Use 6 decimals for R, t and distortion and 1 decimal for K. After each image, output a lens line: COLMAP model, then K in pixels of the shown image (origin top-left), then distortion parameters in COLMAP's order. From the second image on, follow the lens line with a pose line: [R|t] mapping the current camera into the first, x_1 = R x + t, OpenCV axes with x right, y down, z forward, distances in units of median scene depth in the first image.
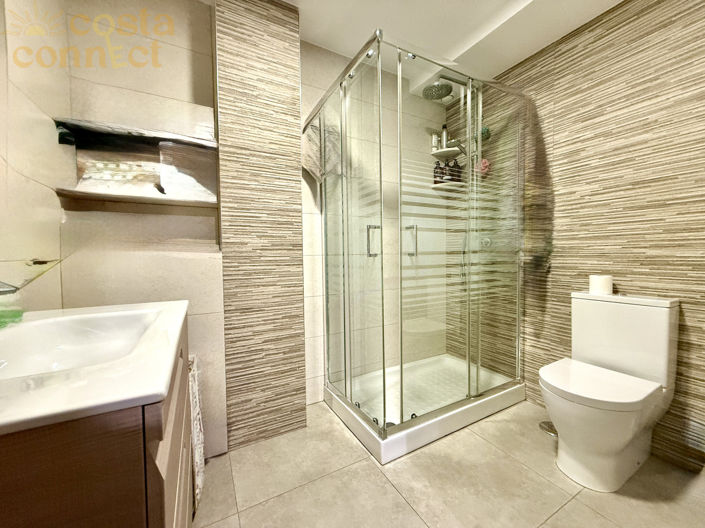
lens RADIAL K [[281.7, 0, 352.5], [0, 281.7, 261.8], [0, 0, 1]] dist [-0.001116, 0.000018]
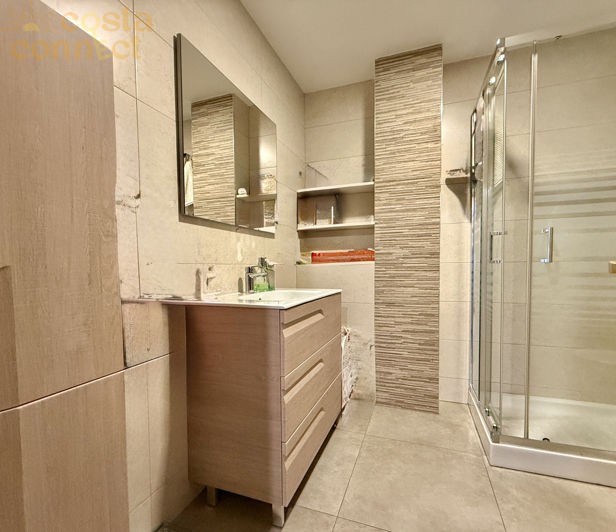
lens RADIAL K [[300.3, 0, 309.7], [0, 300.3, 267.7], [0, 0, 1]] dist [0.000960, 0.000732]
pose [[0.654141, 0.009146, -0.756317, 0.421035], [-0.017671, 0.999839, -0.003192, 0.012059], [0.756166, 0.015453, 0.654197, -0.195019]]
